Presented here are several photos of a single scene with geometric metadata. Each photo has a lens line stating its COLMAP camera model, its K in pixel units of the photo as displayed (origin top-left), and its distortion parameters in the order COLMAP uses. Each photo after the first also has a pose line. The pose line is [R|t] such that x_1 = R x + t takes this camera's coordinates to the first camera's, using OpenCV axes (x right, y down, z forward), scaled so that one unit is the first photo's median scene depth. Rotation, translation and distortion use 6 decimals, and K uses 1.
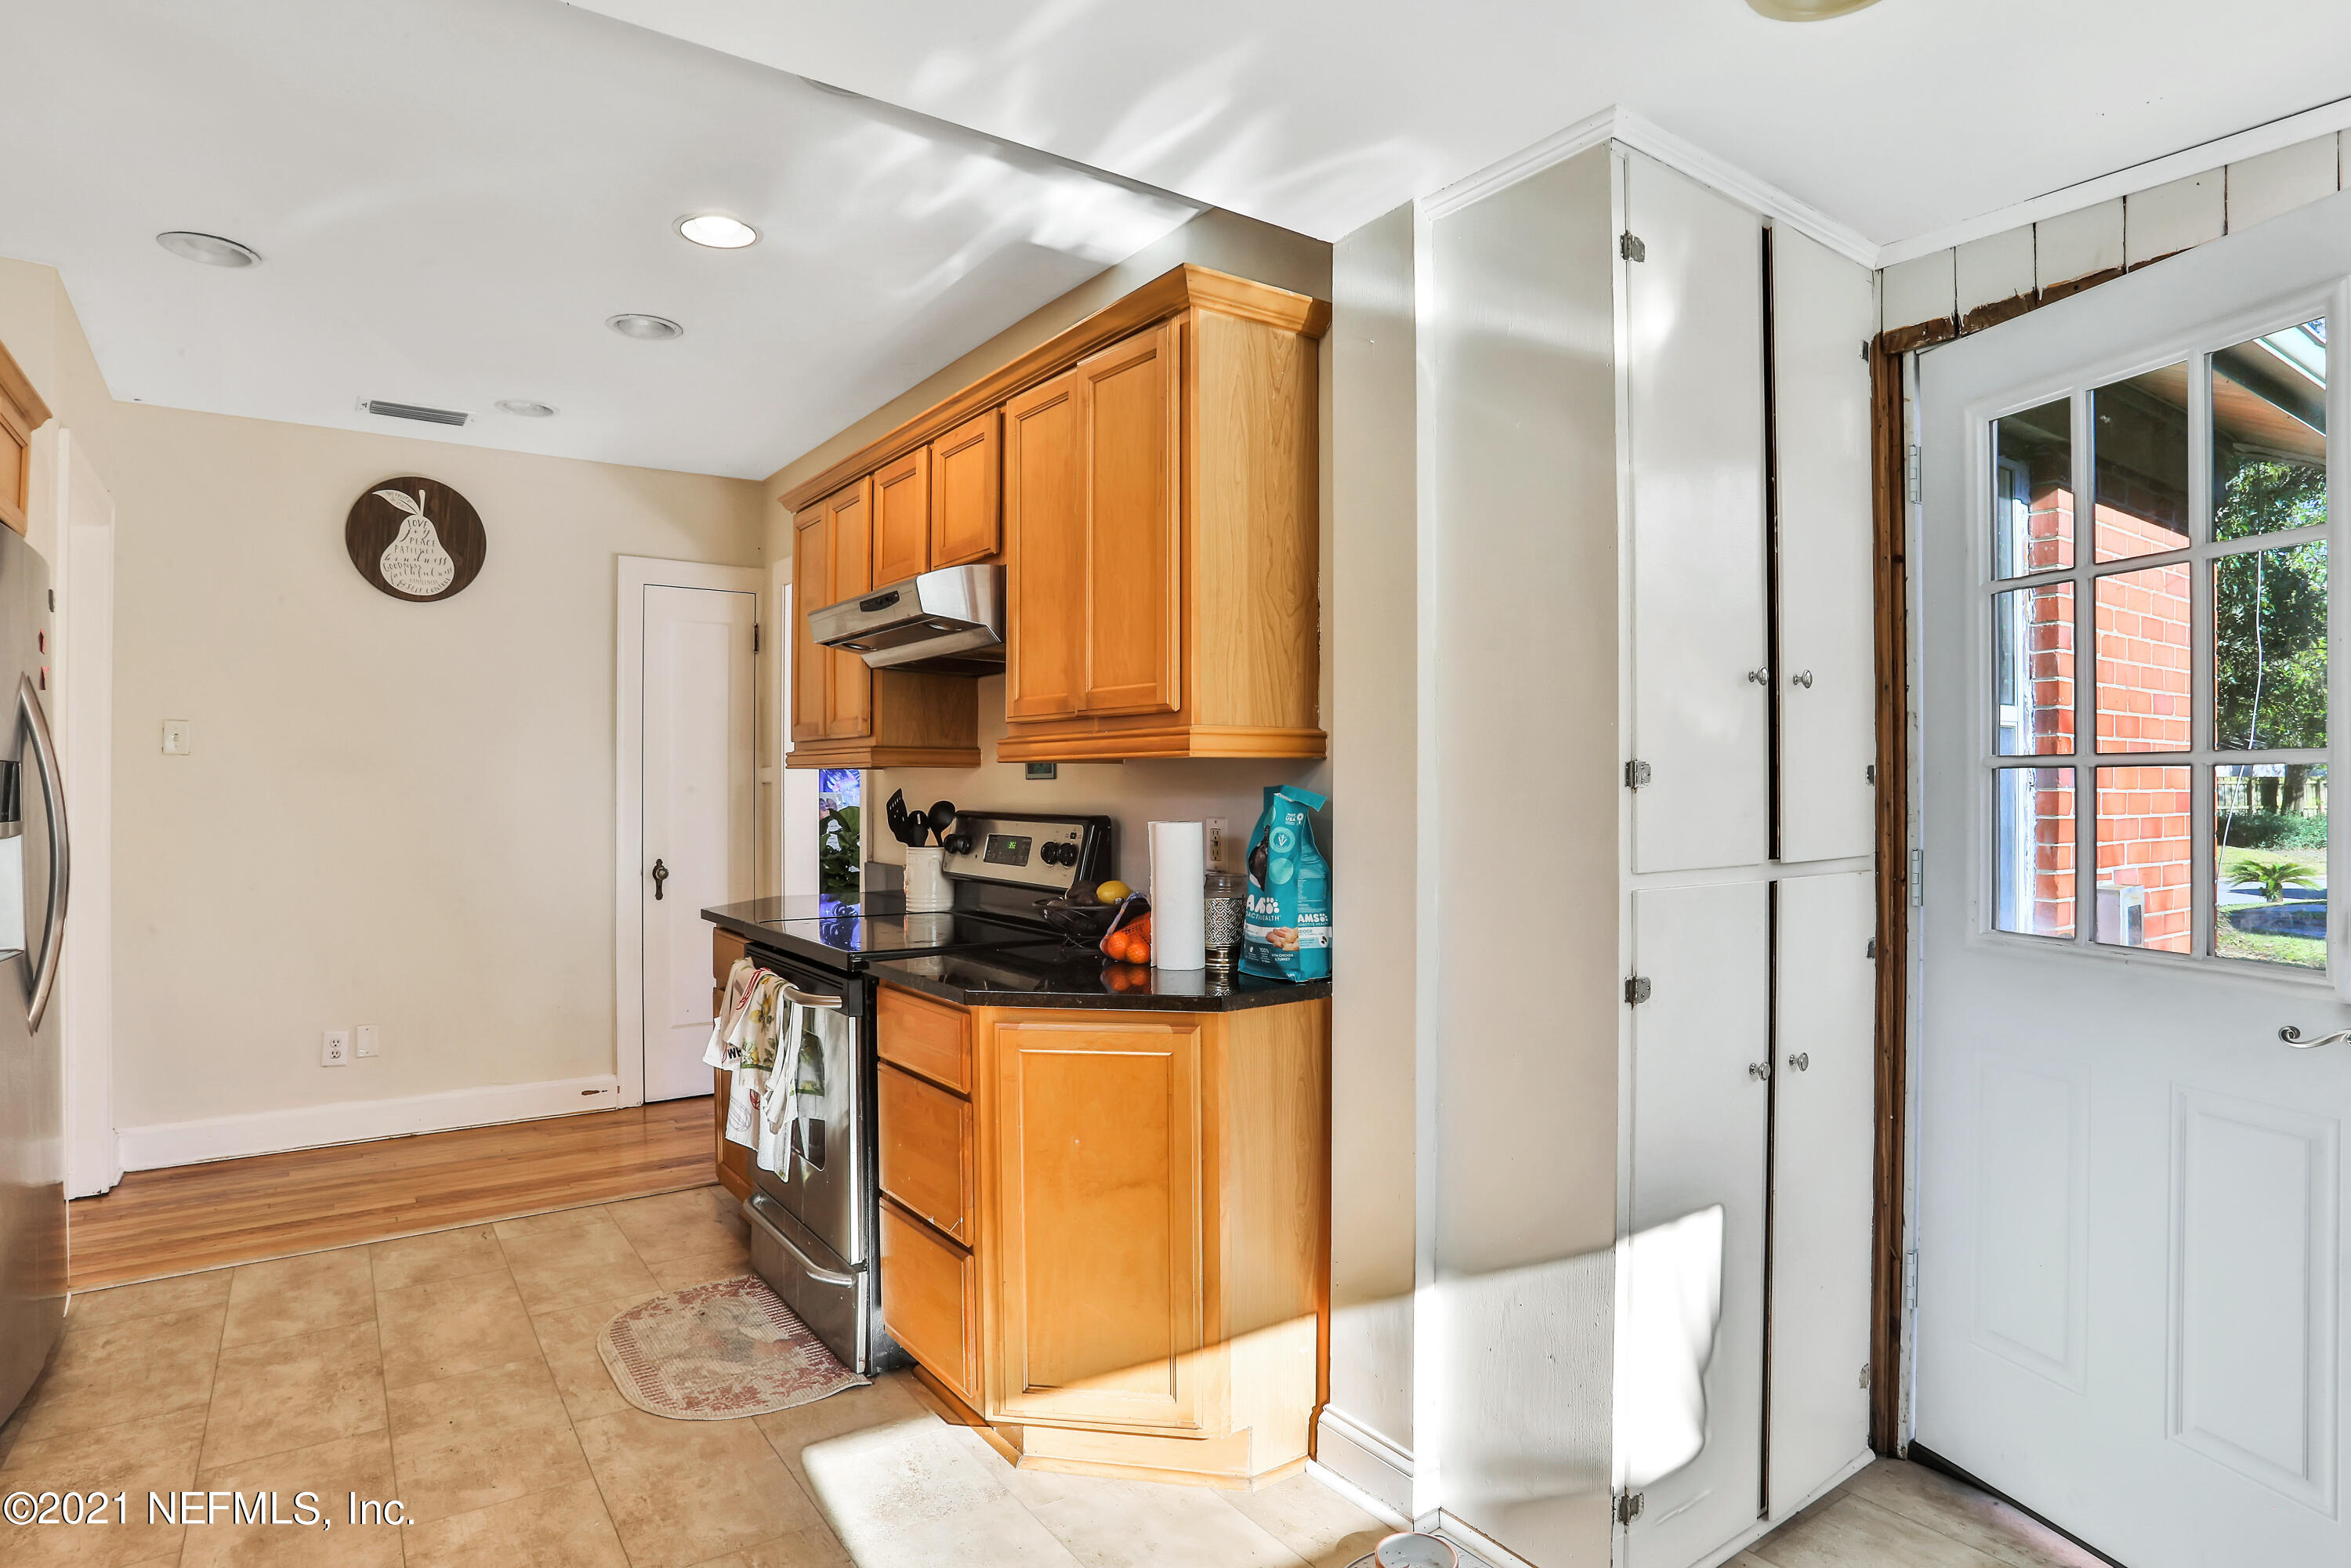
lens RADIAL K [[1289.0, 0, 1181.4], [0, 1289.0, 788.2], [0, 0, 1]] dist [-0.019086, -0.000857]
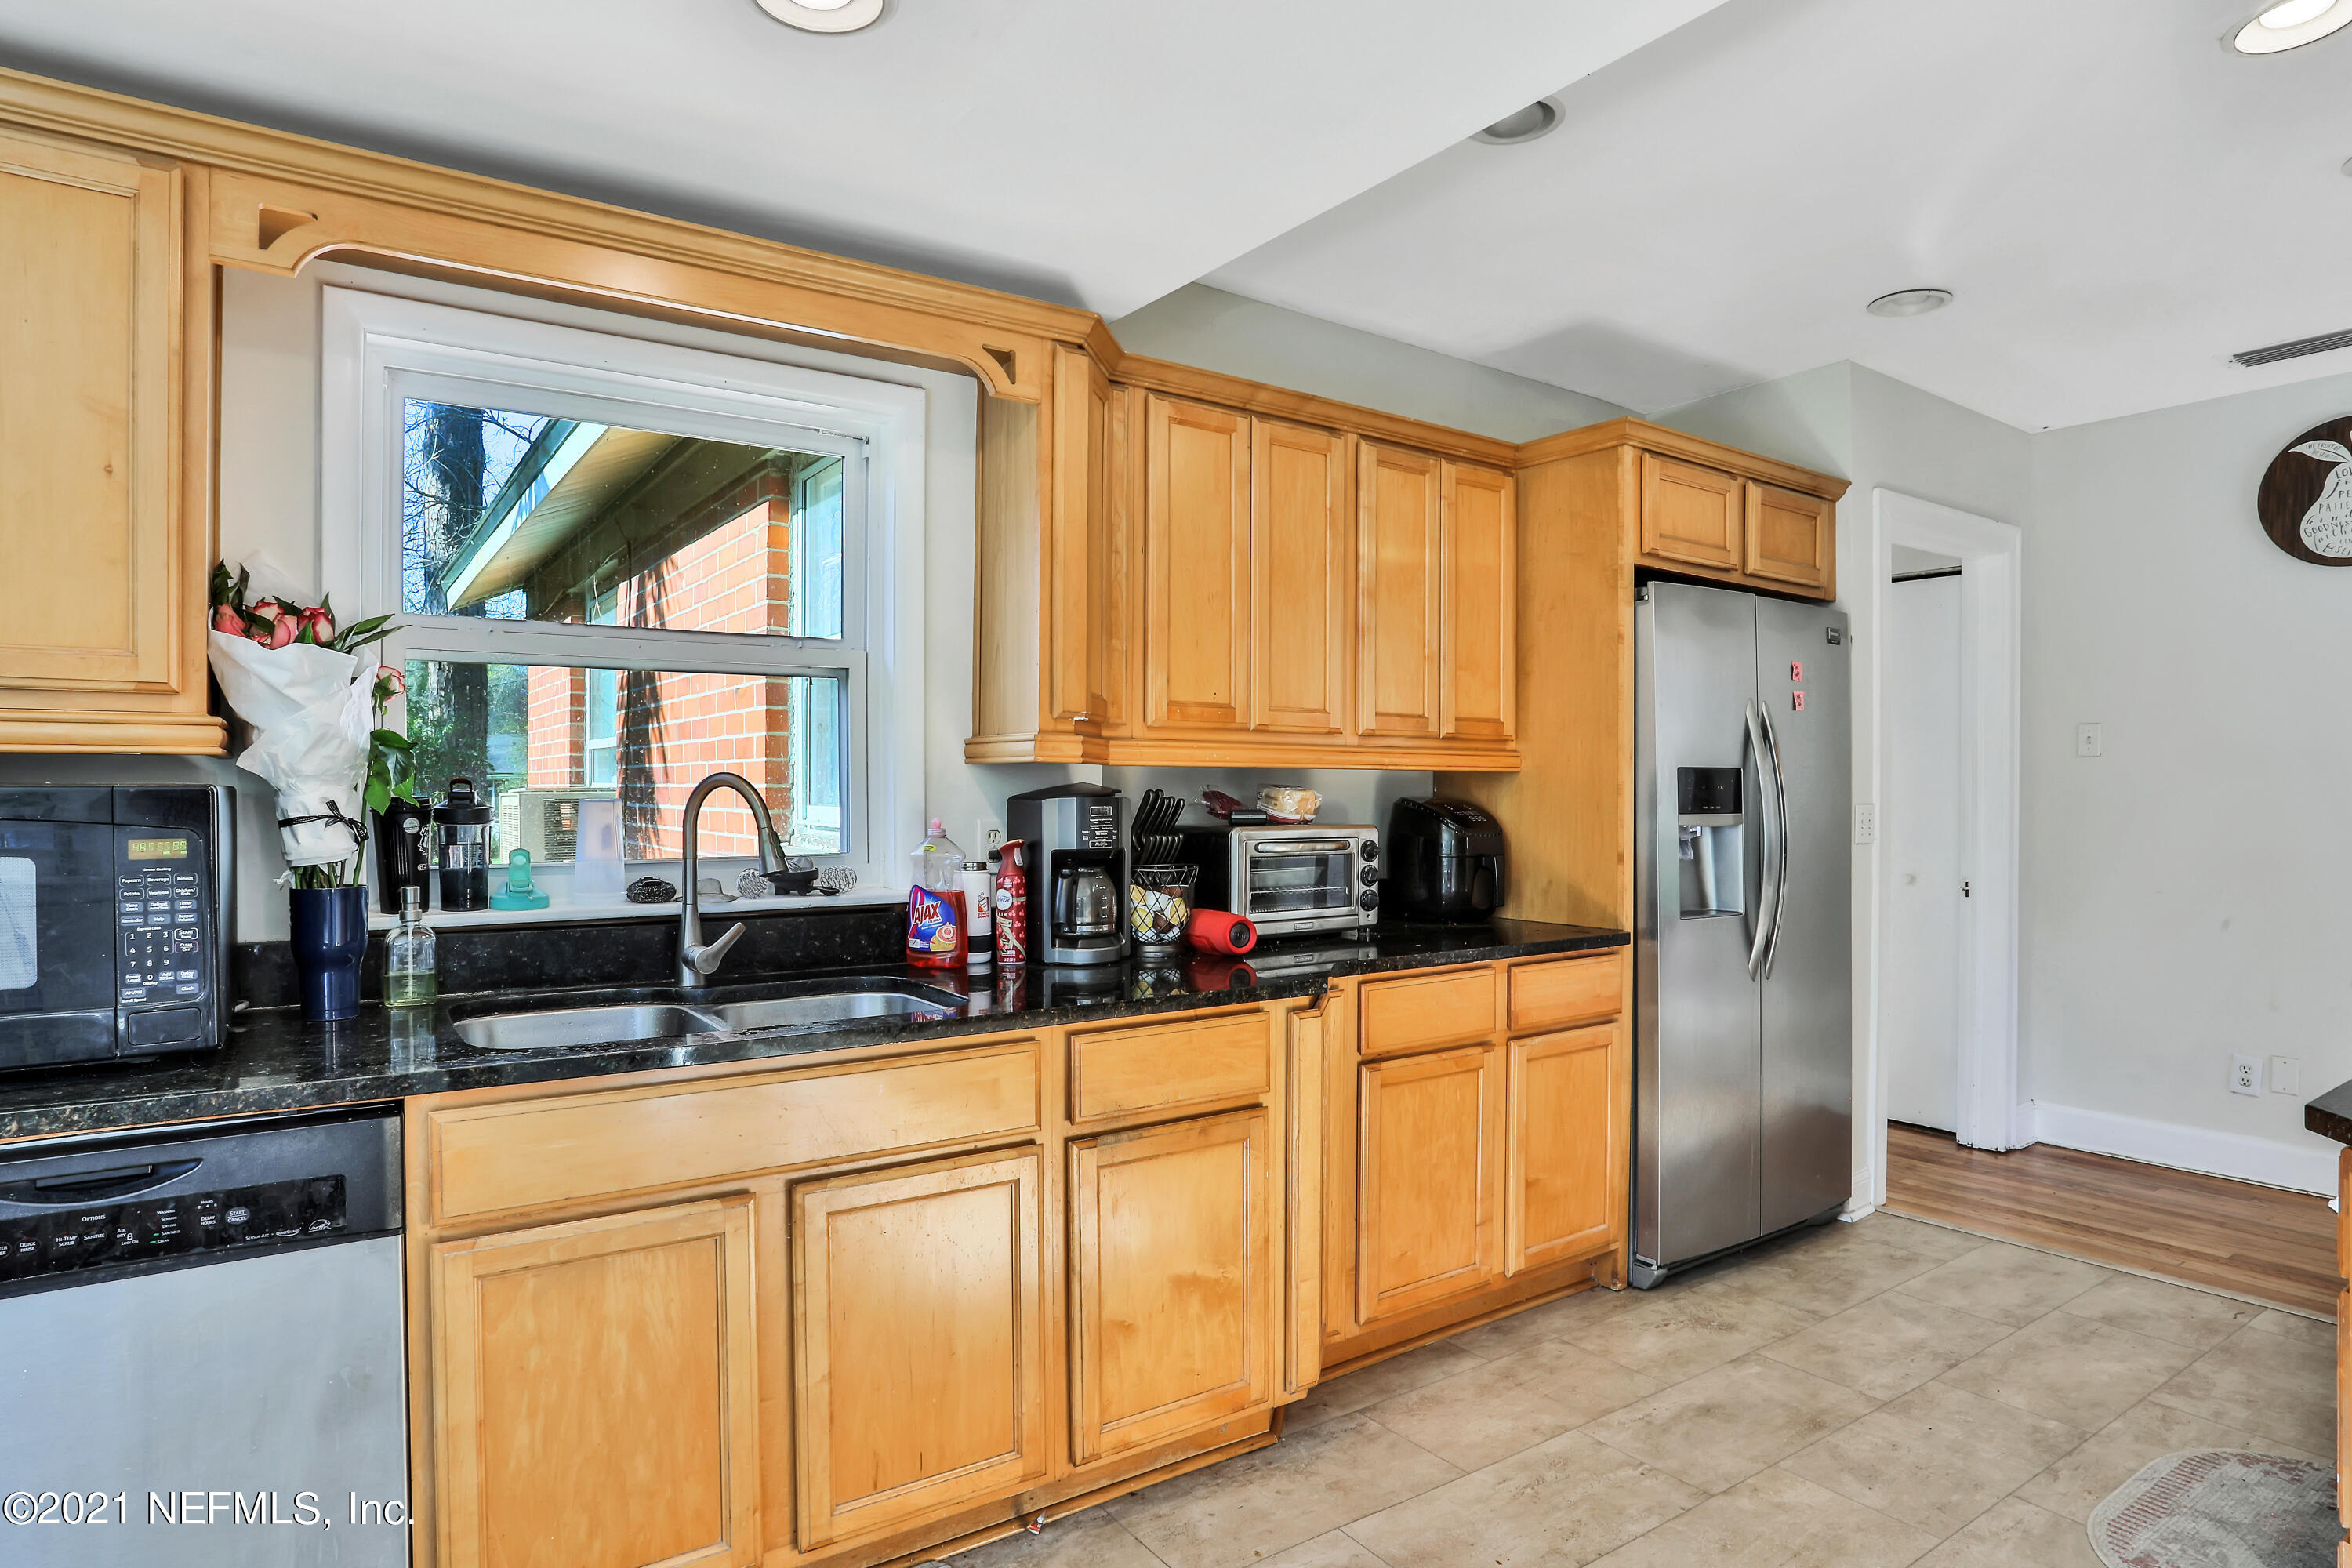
lens RADIAL K [[1289.6, 0, 1182.4], [0, 1289.6, 799.8], [0, 0, 1]] dist [-0.019086, -0.000857]
pose [[0.003757, 0.005571, -0.999977, 0.315854], [0.000587, 0.999984, 0.005574, 0.003442], [0.999993, -0.000608, 0.003754, 0.321795]]
